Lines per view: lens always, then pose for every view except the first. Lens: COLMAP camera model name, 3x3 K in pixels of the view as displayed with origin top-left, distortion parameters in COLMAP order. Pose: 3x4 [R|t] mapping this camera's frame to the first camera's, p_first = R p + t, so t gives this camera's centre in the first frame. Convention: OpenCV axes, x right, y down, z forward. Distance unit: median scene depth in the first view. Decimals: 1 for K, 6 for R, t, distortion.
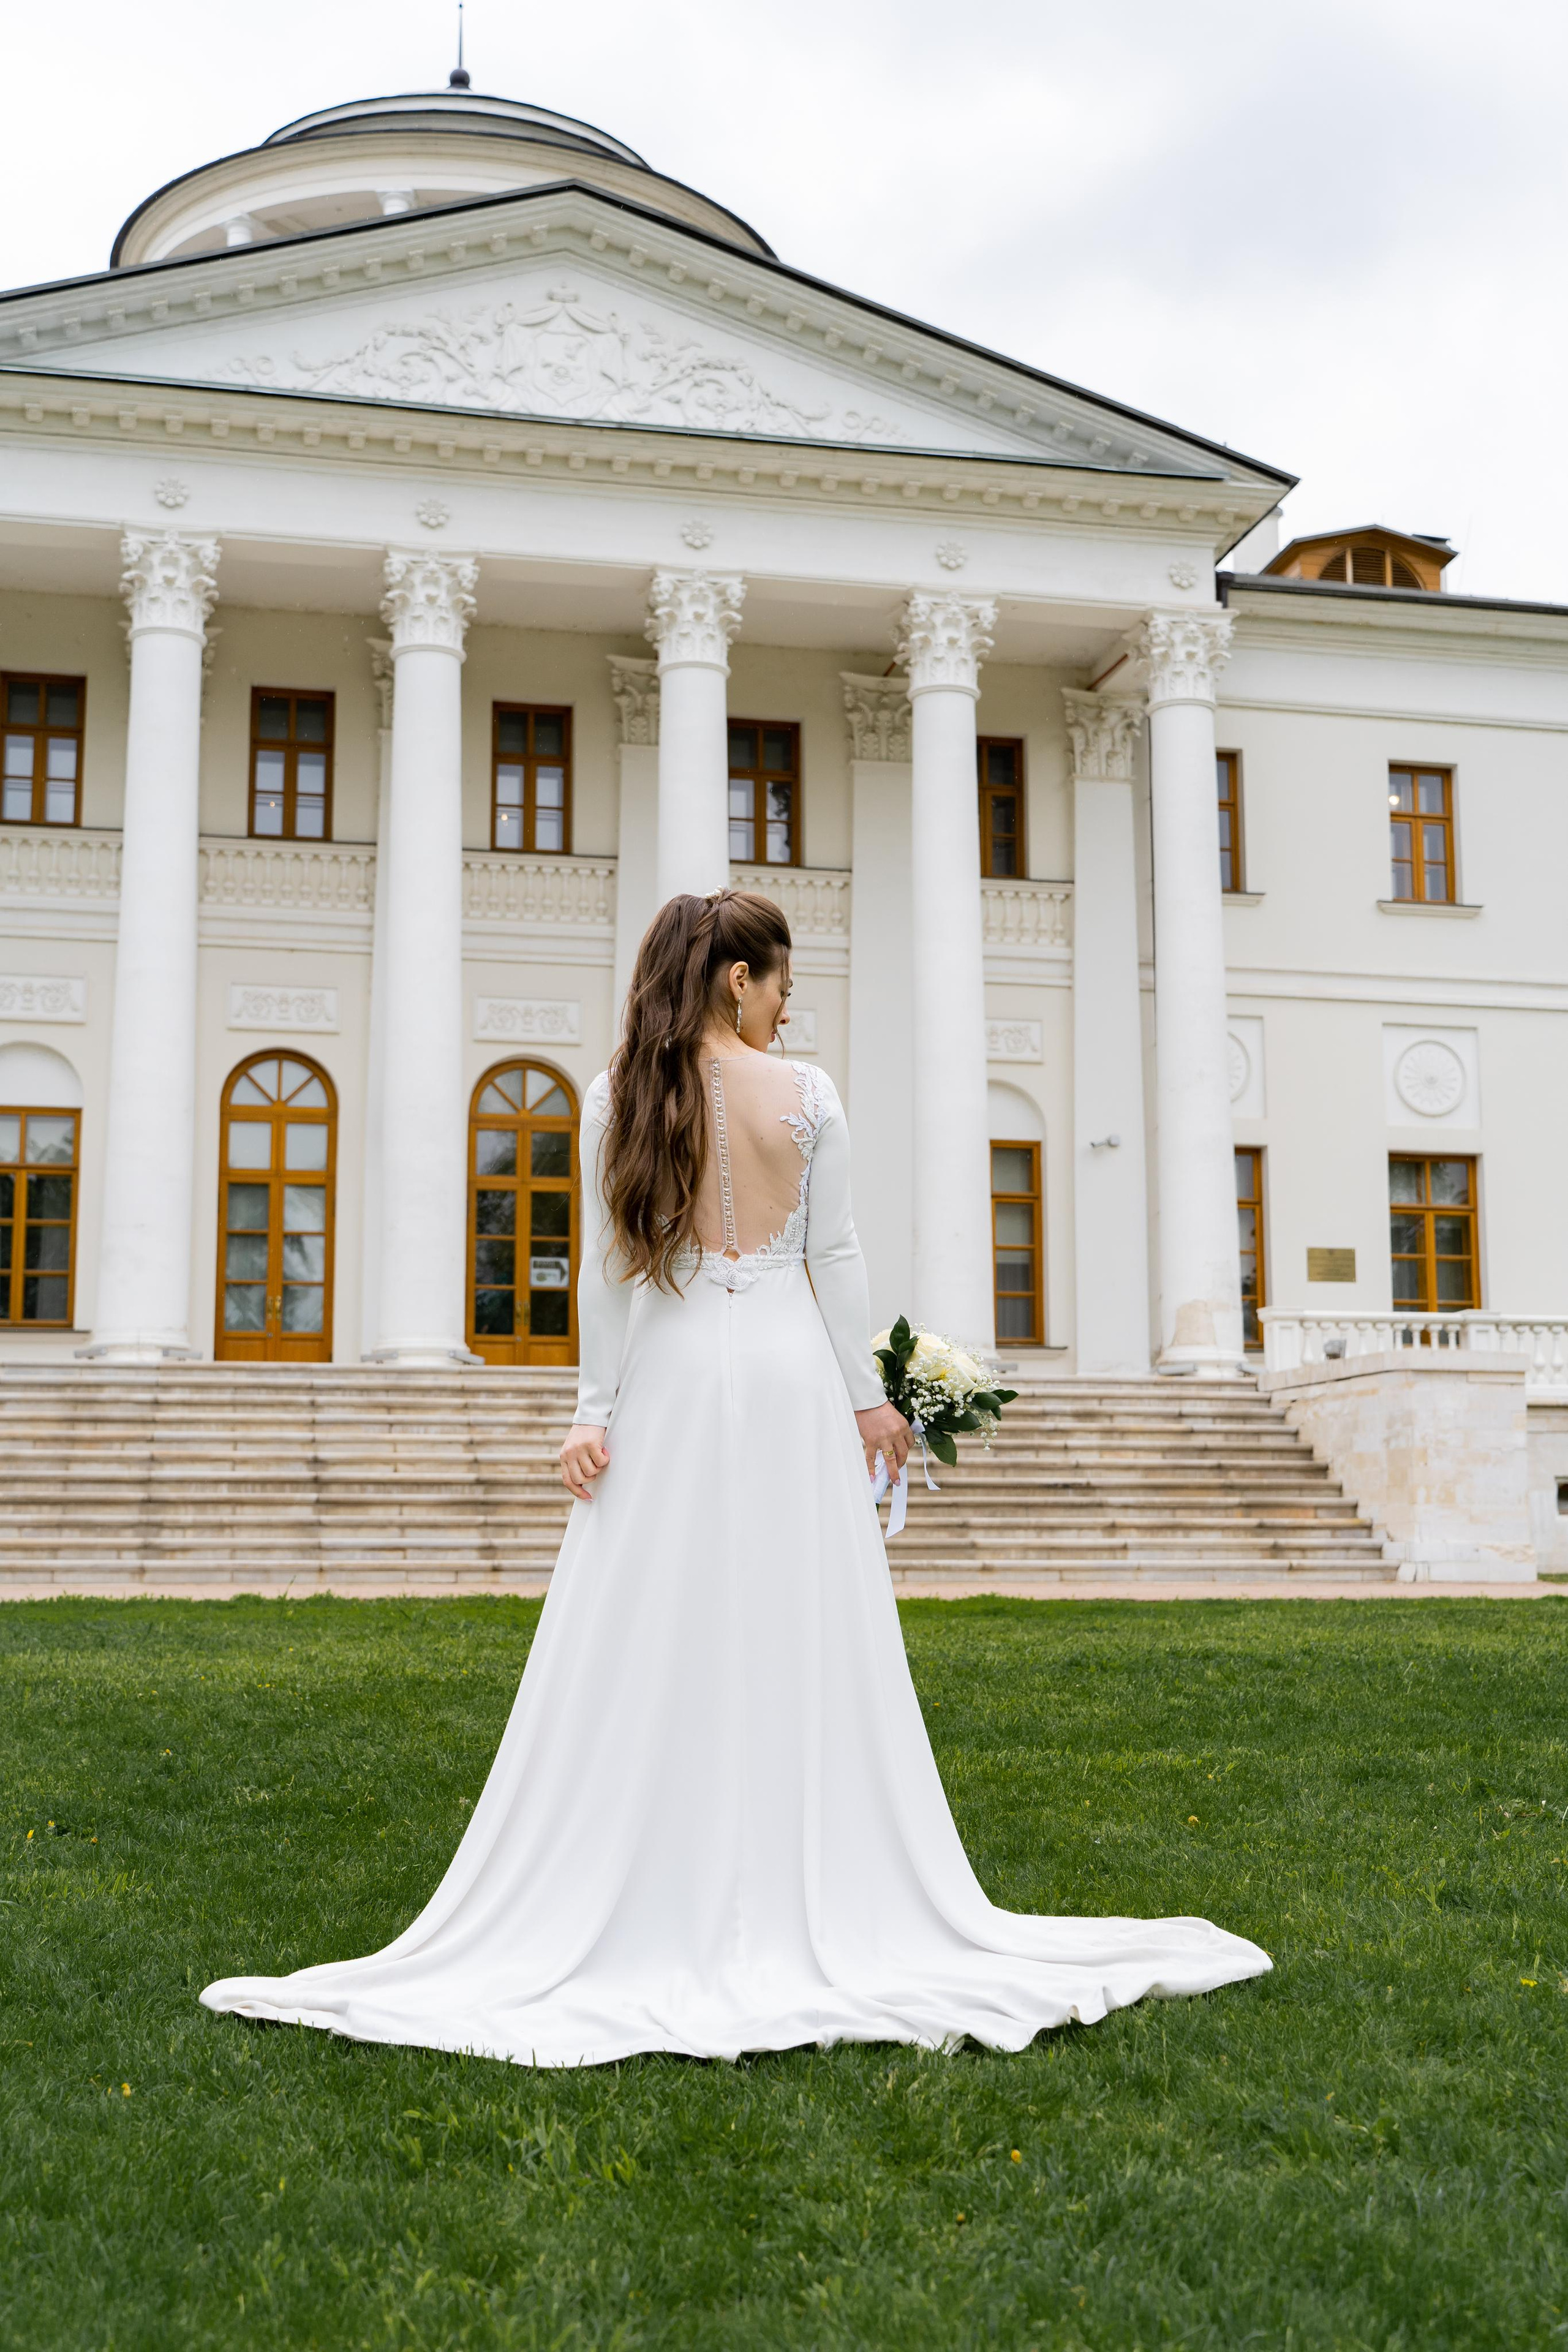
lens RADIAL K [[2712.4, 0, 795.9], [0, 2712.4, 1170.3], [0, 0, 1]] dist [-0.001588, 0.021510]
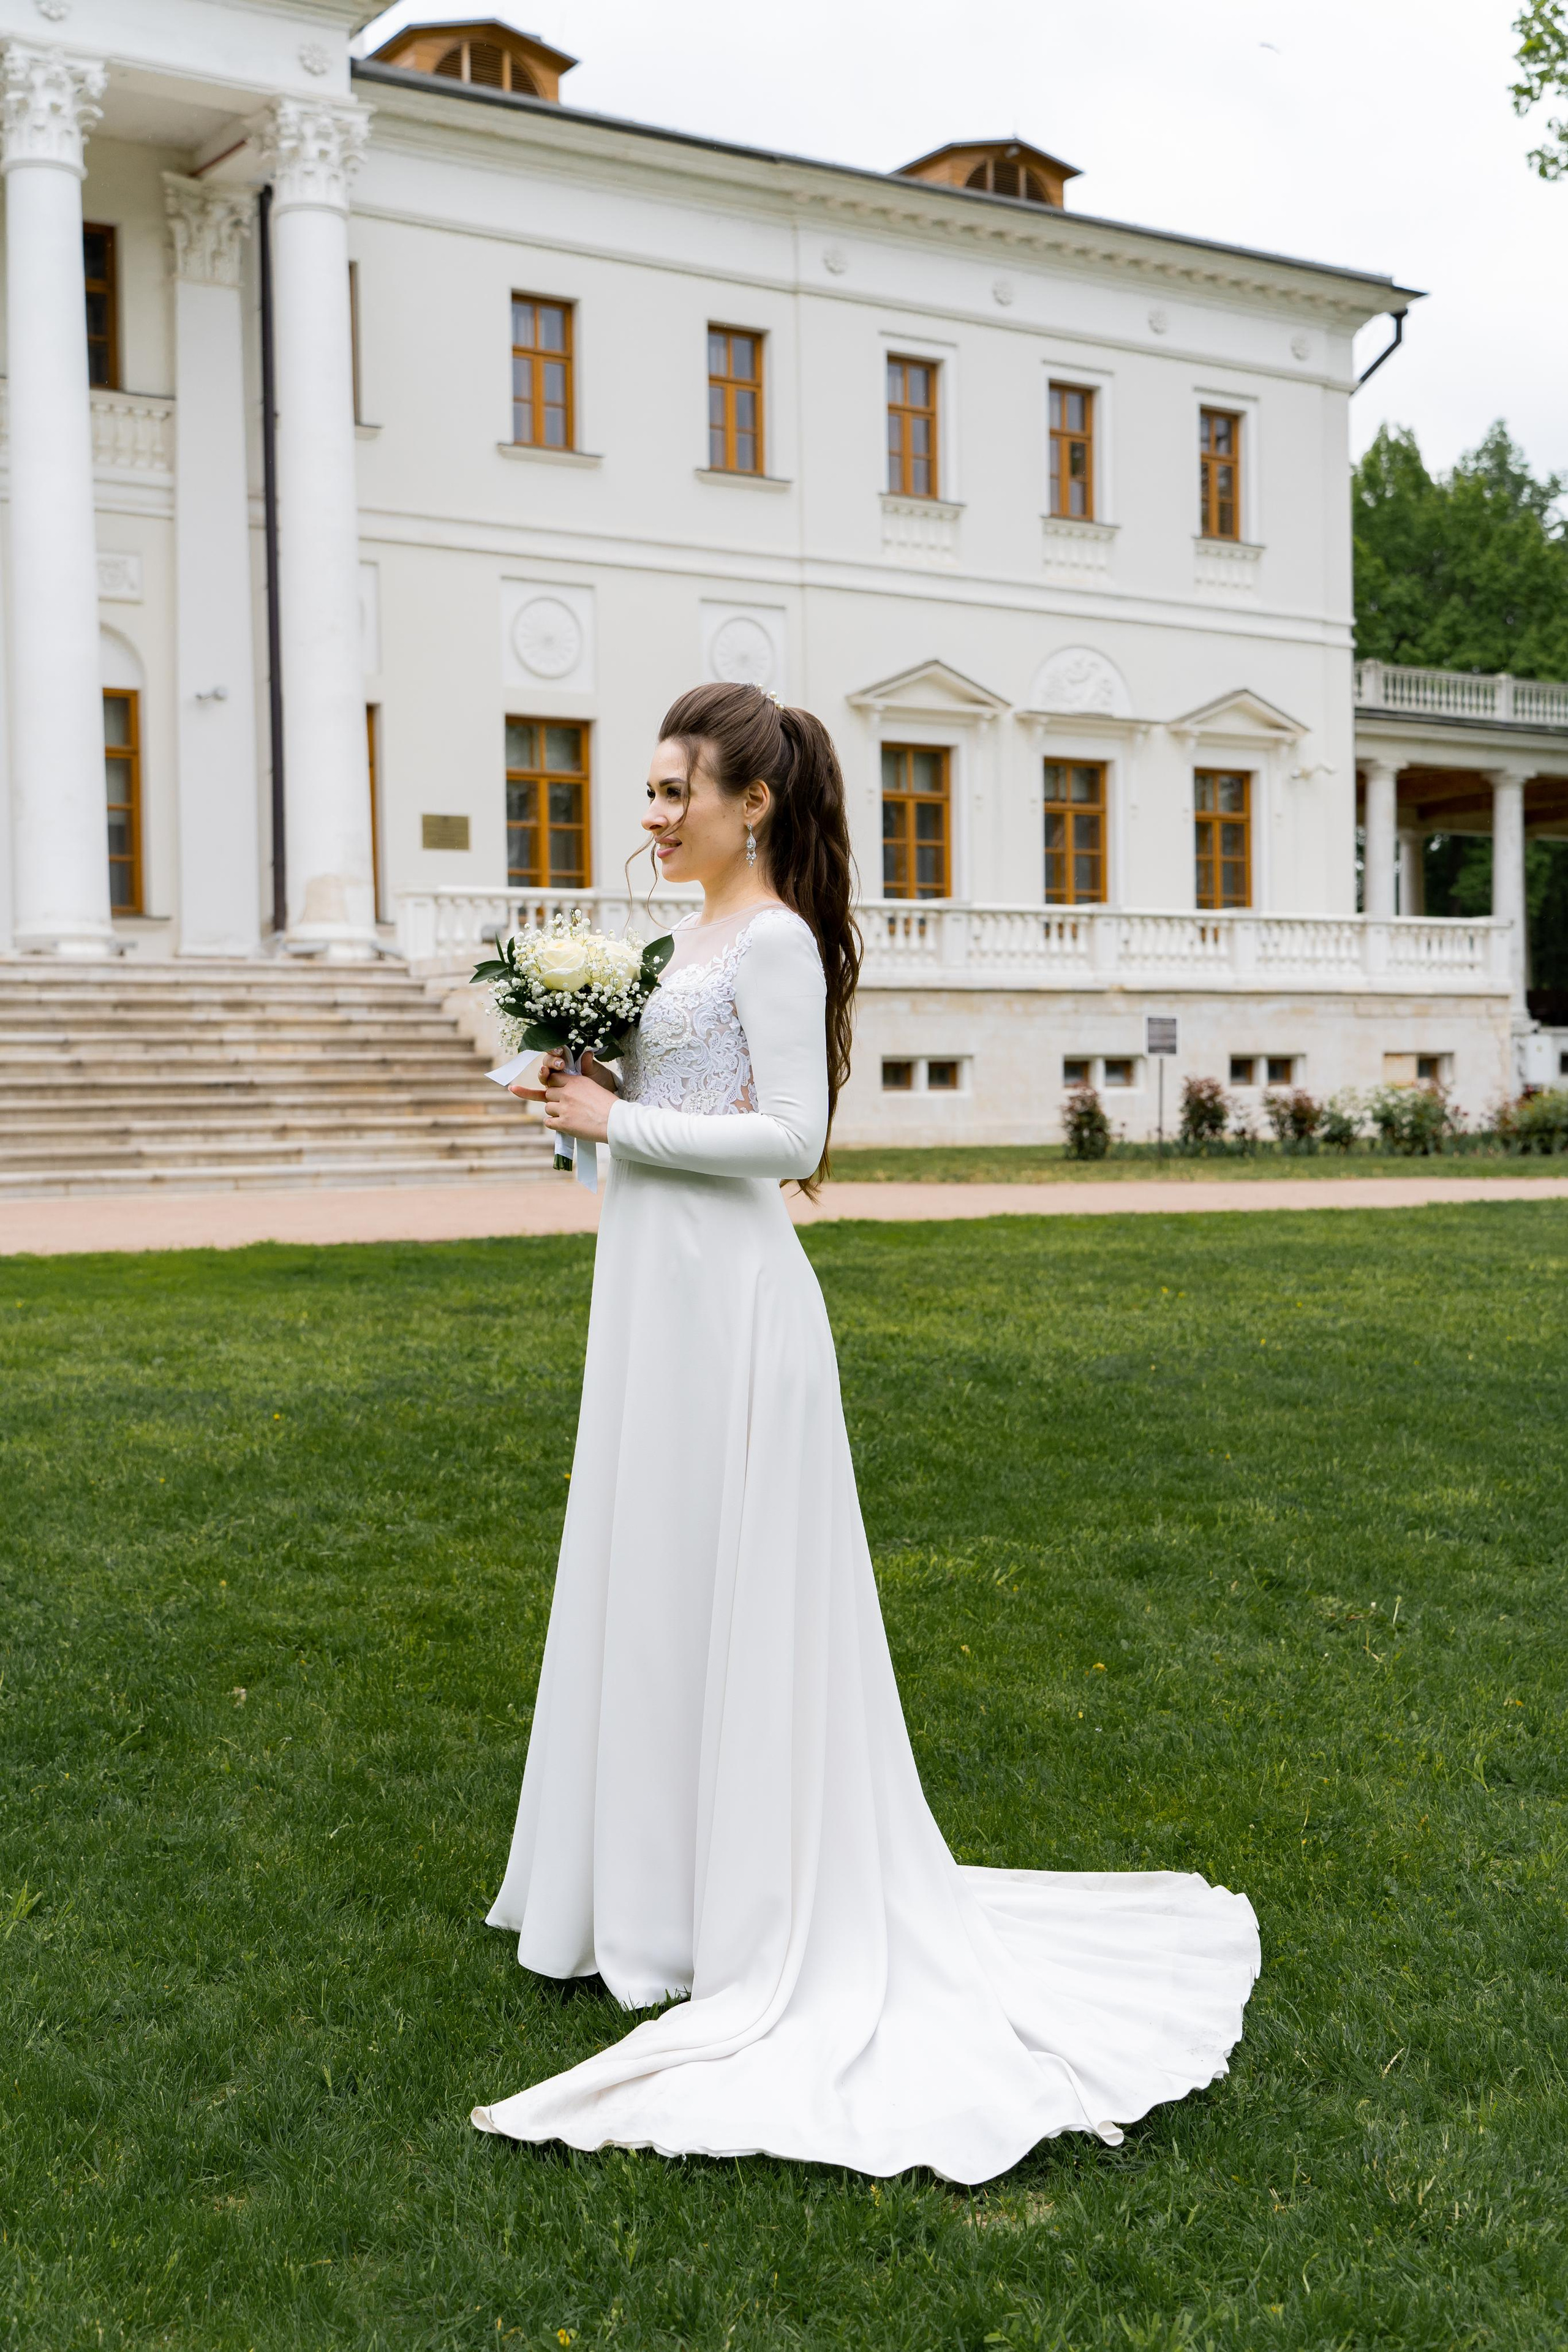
lens RADIAL K [[2797.3, 0, 781.8], [0, 2797.3, 1177.2], [0, 0, 1]] dist [-0.005537, 0.012136]
pose [[0.932458, -0.023382, 0.360520, -0.057325], [-0.039848, 0.985158, 0.166958, -0.016671], [-0.359073, -0.170047, 0.917687, 0.037113]]
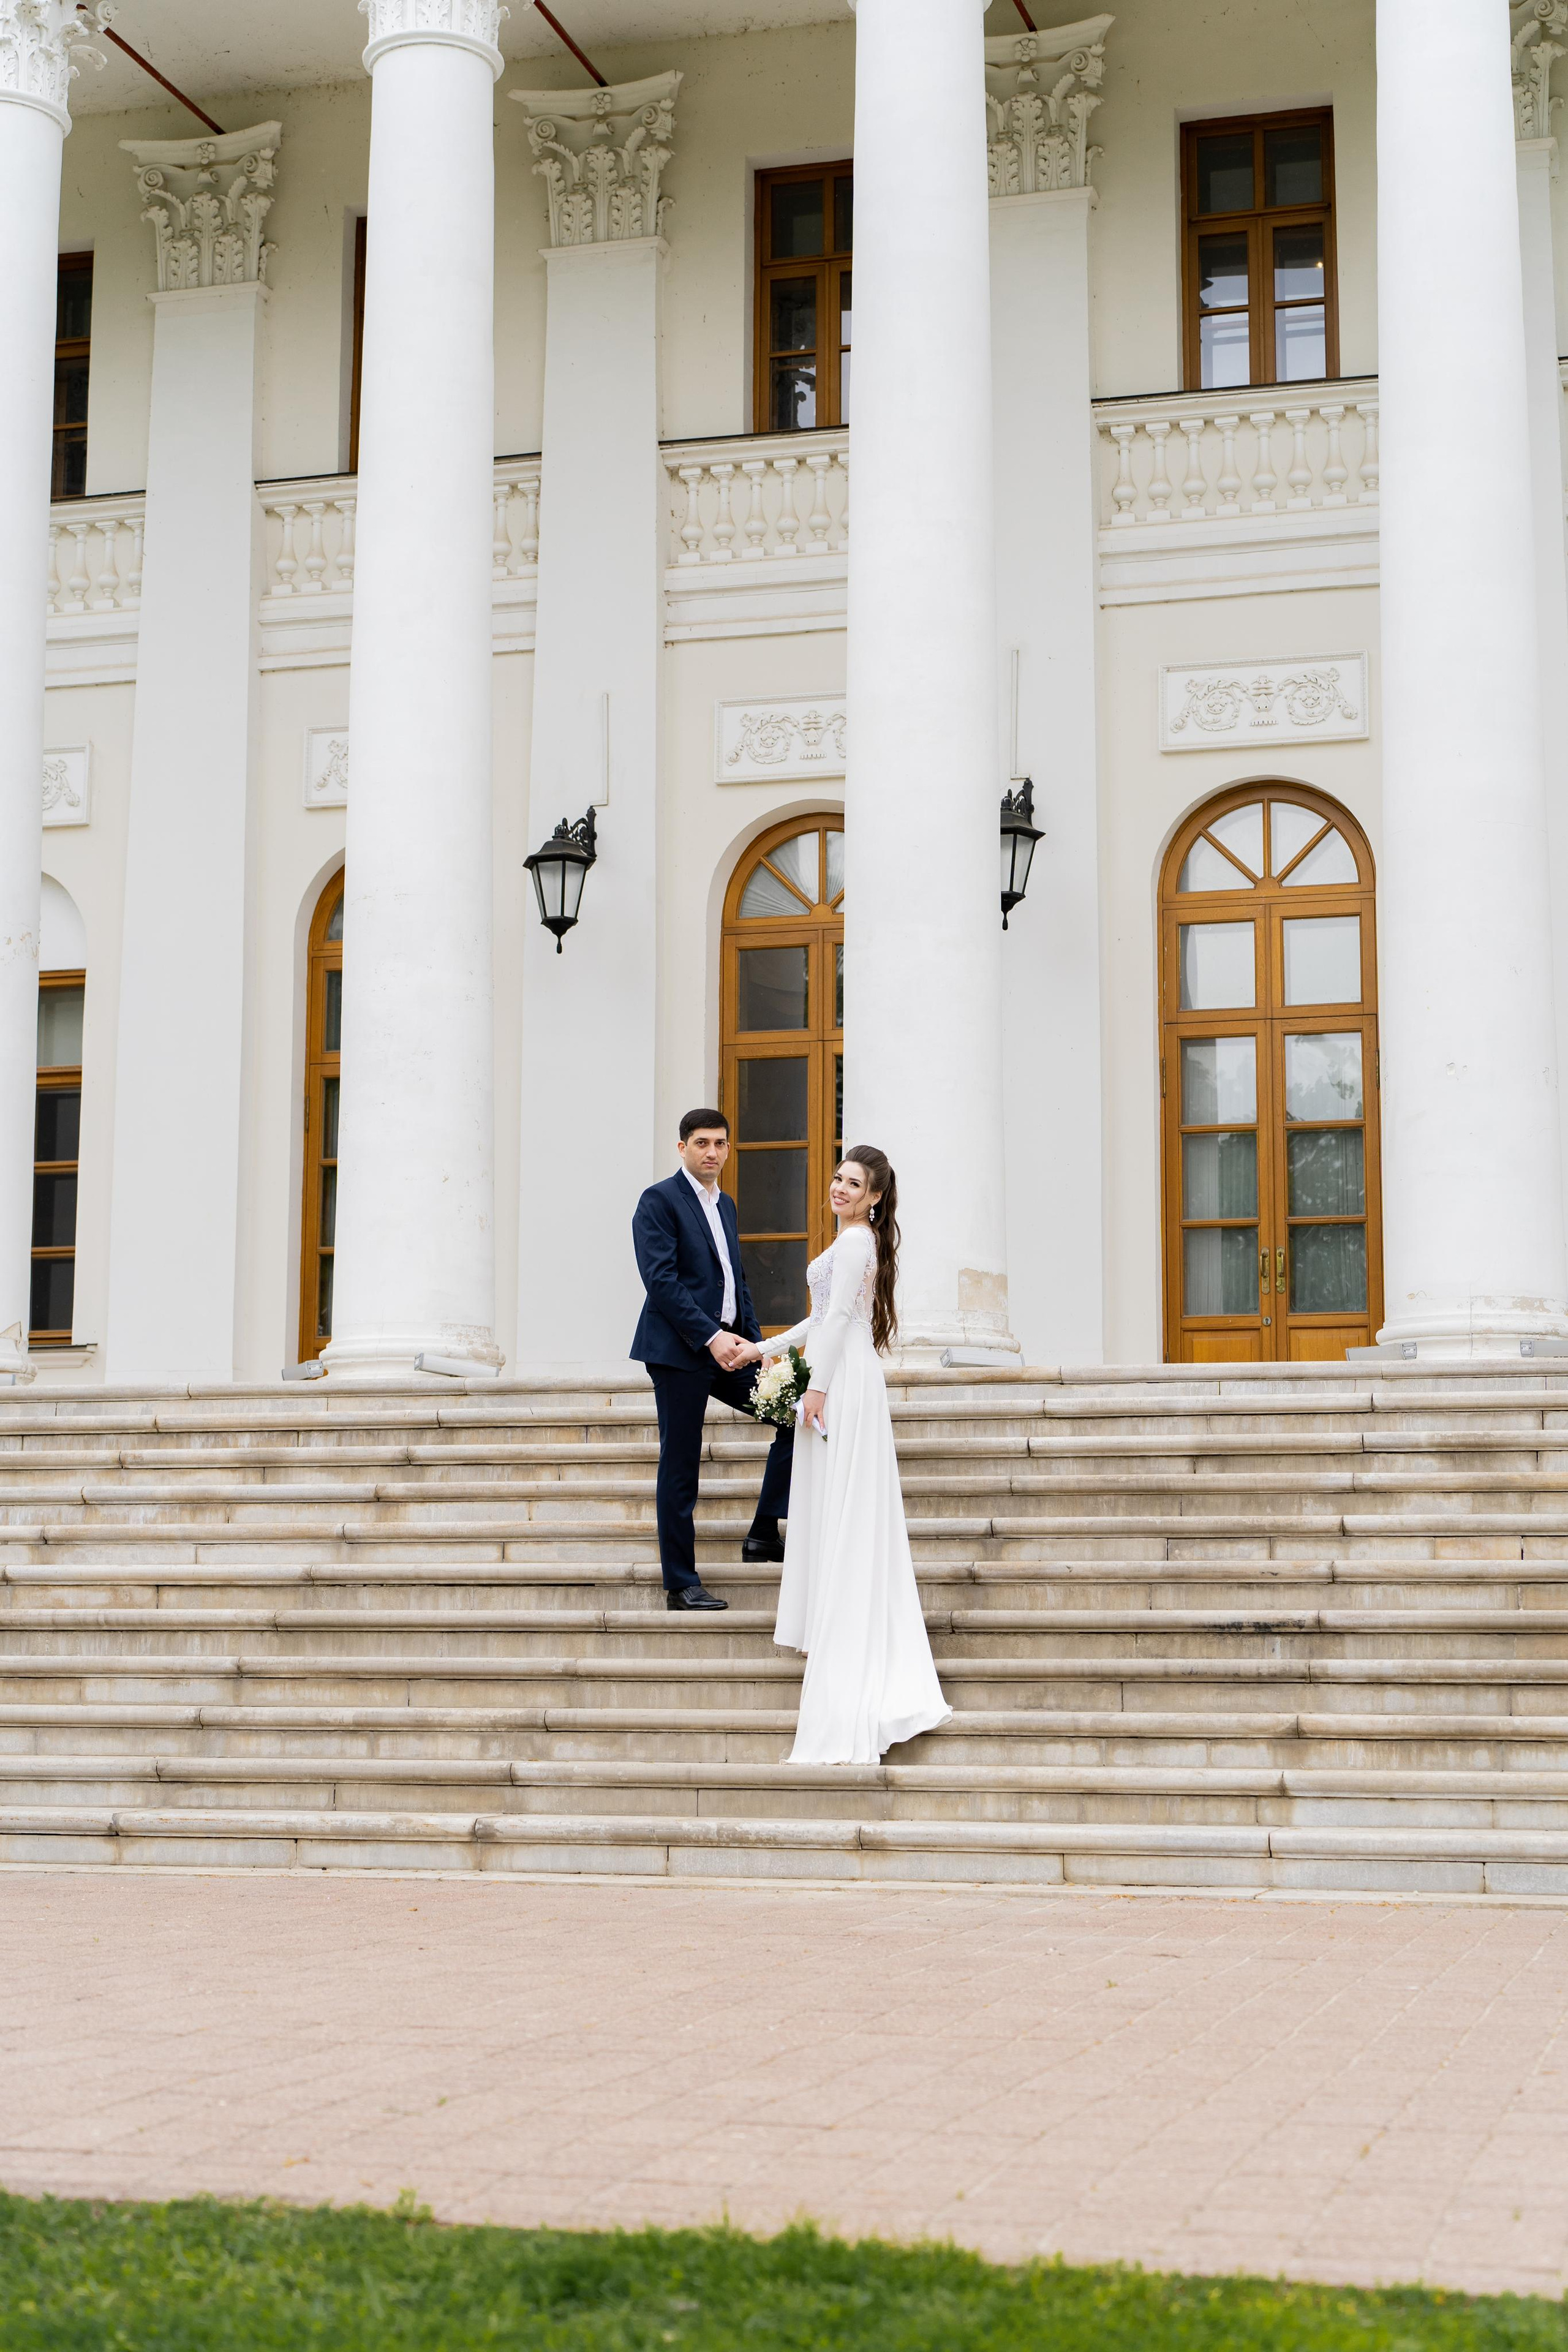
lens RADIAL K [[3498.0, 0, 792.1], [0, 3498.0, 1183.7], [0, 0, 1]] dist [-0.000472, -0.004360]
pose [[0.880735, -0.059475, -0.469861, 0.235391], [0.063894, 0.997935, -0.006551, 0.040171], [0.469280, -0.024252, 0.882716, 0.416366]]
